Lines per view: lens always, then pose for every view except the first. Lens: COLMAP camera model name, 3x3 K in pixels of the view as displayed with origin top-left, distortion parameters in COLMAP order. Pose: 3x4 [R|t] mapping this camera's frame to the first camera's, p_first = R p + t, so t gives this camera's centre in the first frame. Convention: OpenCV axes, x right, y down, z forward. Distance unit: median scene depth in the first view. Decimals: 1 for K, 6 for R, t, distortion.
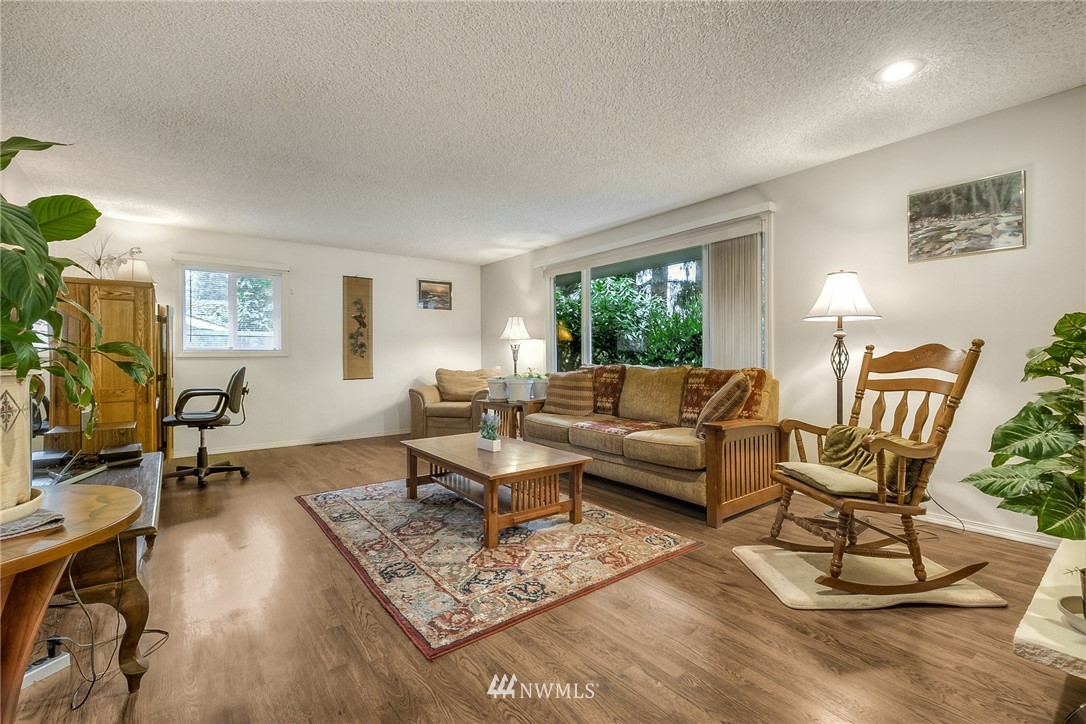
lens RADIAL K [[487.5, 0, 558.2], [0, 487.5, 355.8], [0, 0, 1]] dist [0.013384, -0.004266]
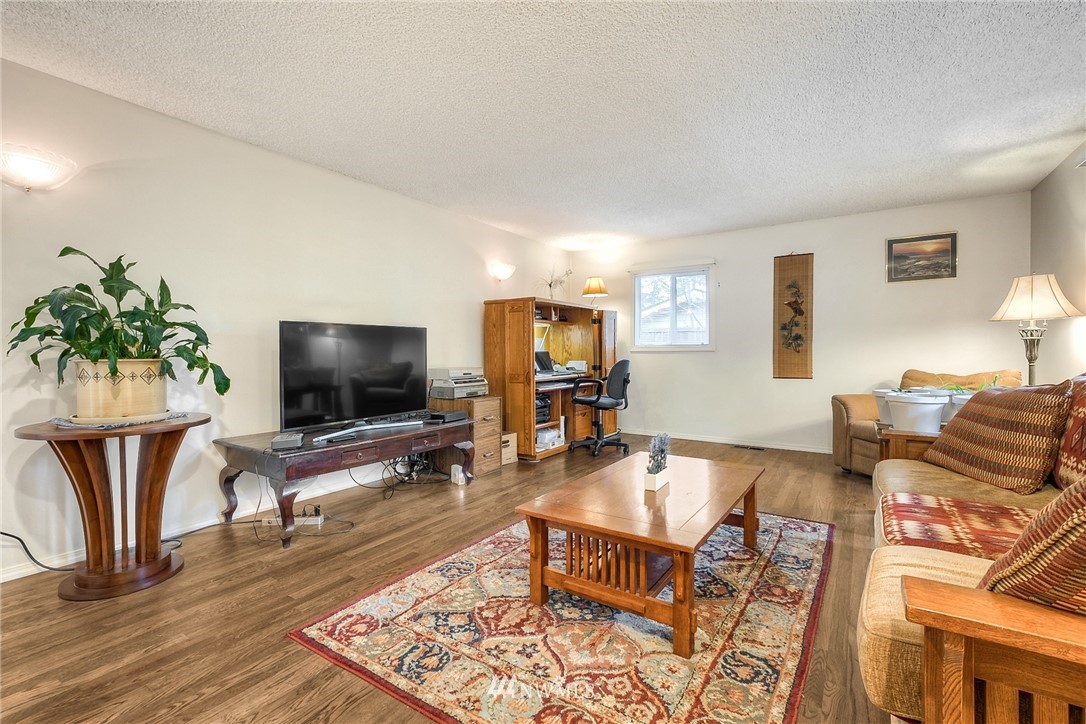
lens RADIAL K [[487.5, 0, 531.1], [0, 487.5, 358.5], [0, 0, 1]] dist [0.013384, -0.004266]
pose [[0.290021, 0.017730, -0.956856, 0.506257], [0.001445, 0.999819, 0.018964, -0.004964], [0.957019, -0.006883, 0.289943, 0.664349]]
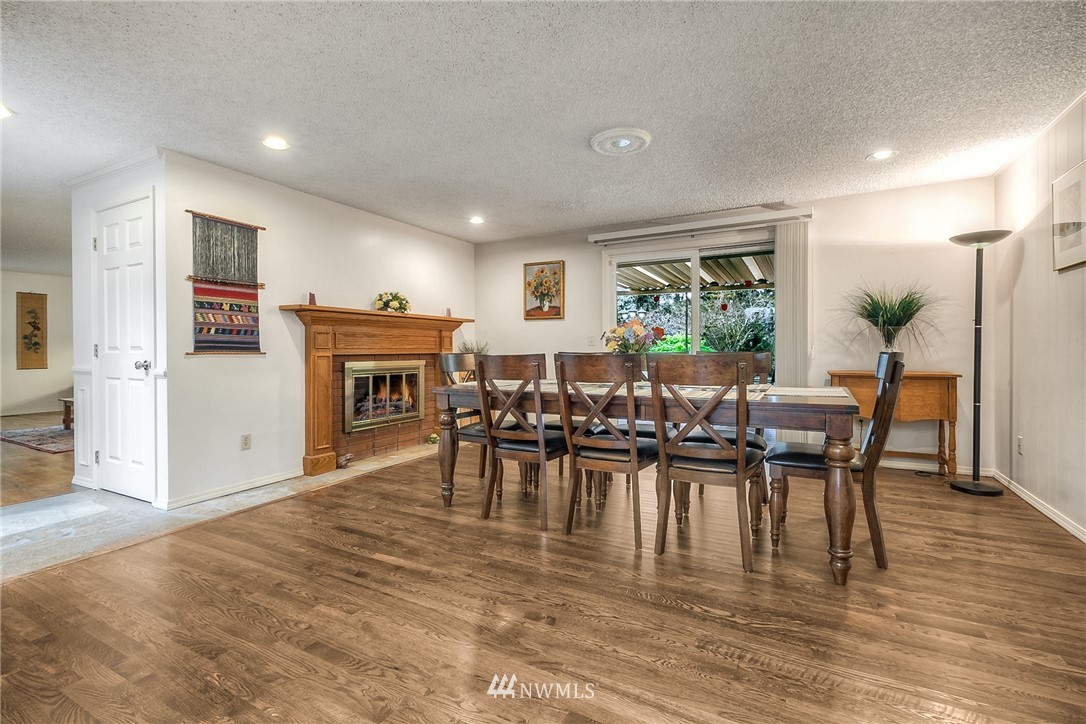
lens RADIAL K [[487.5, 0, 556.2], [0, 487.5, 349.7], [0, 0, 1]] dist [0.013384, -0.004266]
pose [[0.910555, 0.002318, 0.413382, 0.684360], [-0.000789, 0.999992, -0.003869, -0.002199], [-0.413388, 0.003197, 0.910549, -1.650864]]
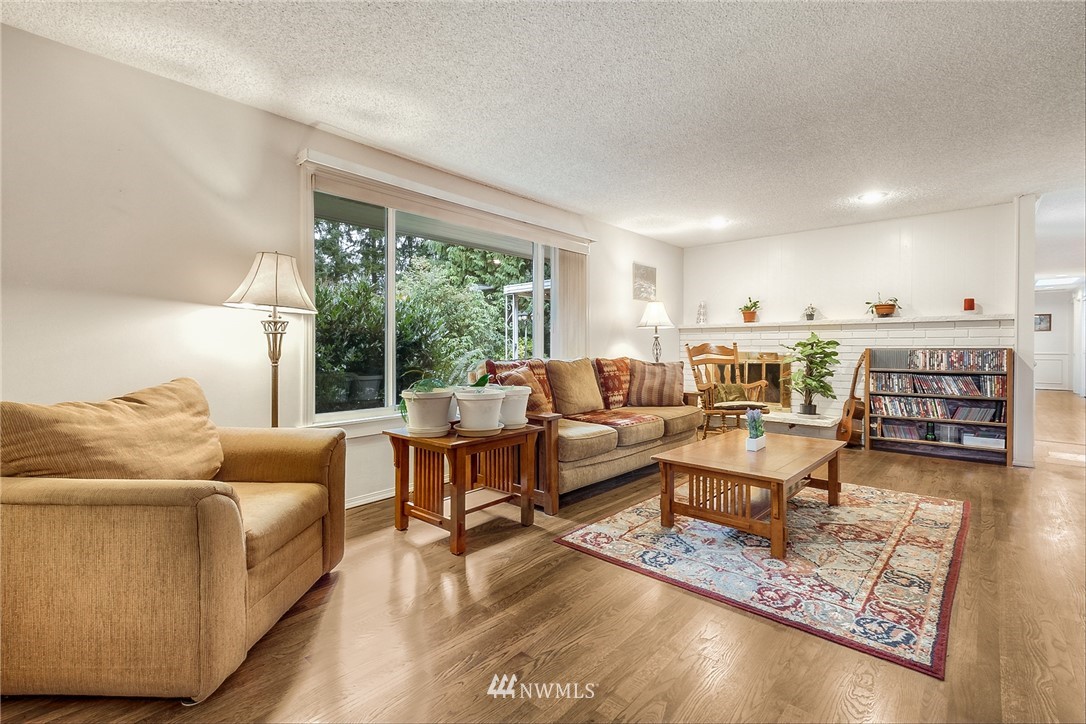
lens RADIAL K [[487.5, 0, 545.6], [0, 487.5, 351.7], [0, 0, 1]] dist [0.013384, -0.004266]
pose [[-0.166046, -0.000813, 0.986118, -1.052867], [0.002437, 0.999996, 0.001234, 0.007157], [-0.986115, 0.002608, -0.166043, 1.647704]]
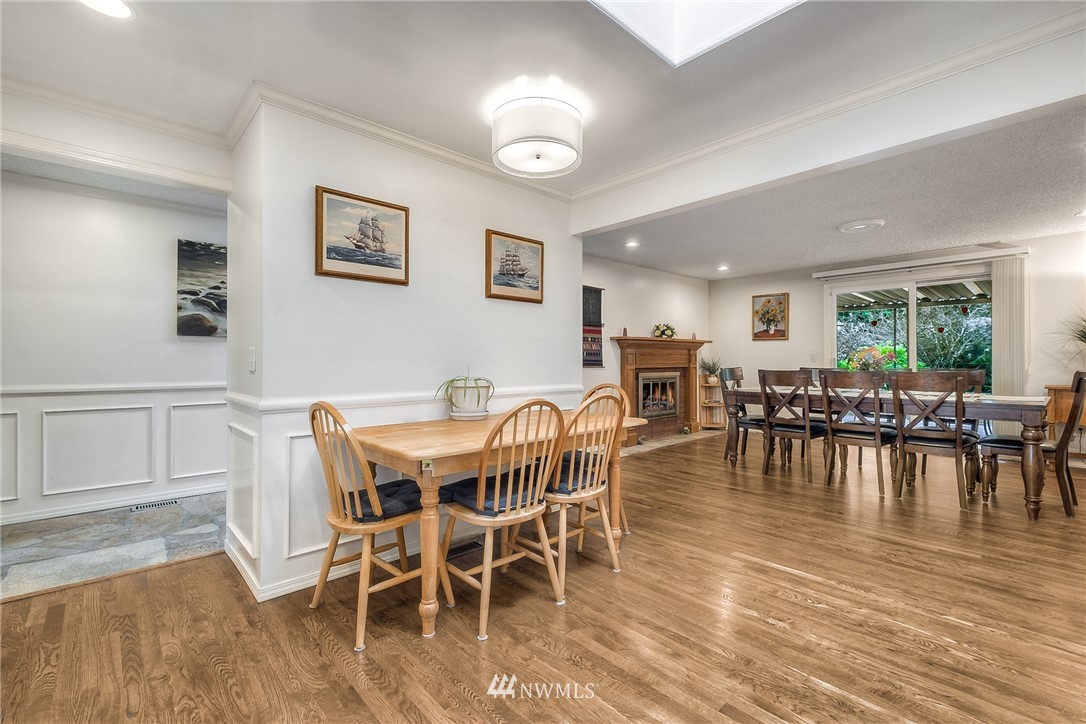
lens RADIAL K [[487.5, 0, 579.9], [0, 487.5, 357.4], [0, 0, 1]] dist [0.013384, -0.004266]
pose [[0.990932, 0.005960, 0.134230, 0.176821], [-0.004995, 0.999959, -0.007521, -0.021141], [-0.134270, 0.006783, 0.990922, -2.146713]]
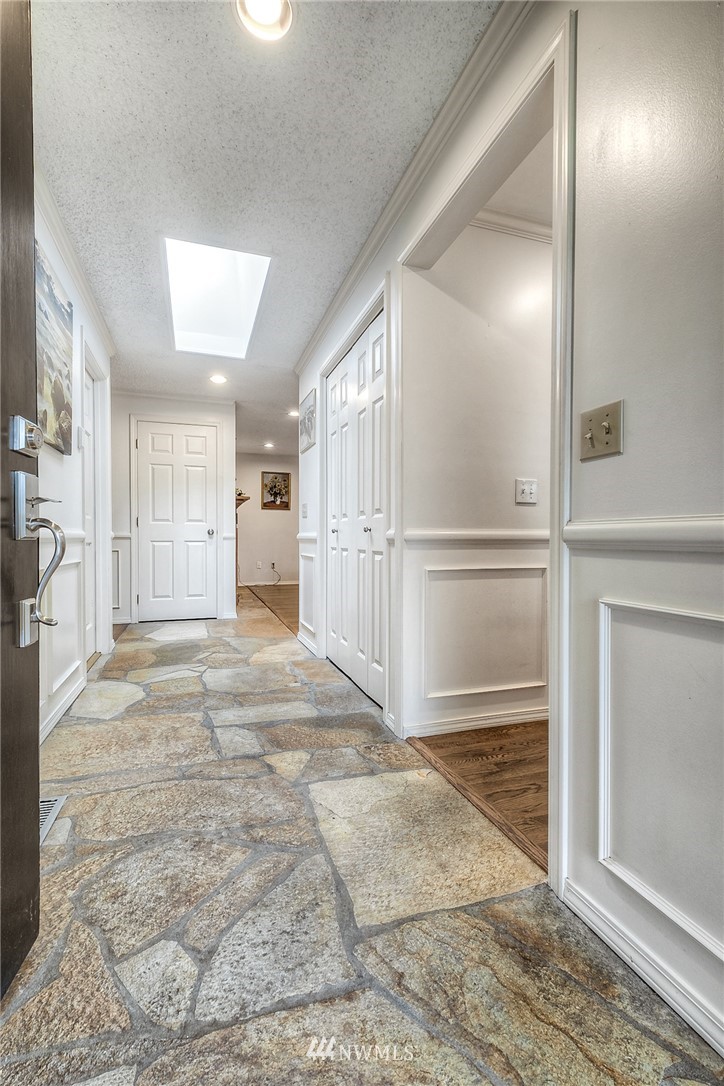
lens RADIAL K [[454.9, 0, 360.2], [0, 454.9, 541.1], [0, 0, 1]] dist [0.001593, 0.000046]
pose [[0.310008, 0.000198, 0.950734, -1.055816], [0.002393, 0.999997, -0.000989, 0.067864], [-0.950731, 0.002582, 0.310006, -1.219086]]
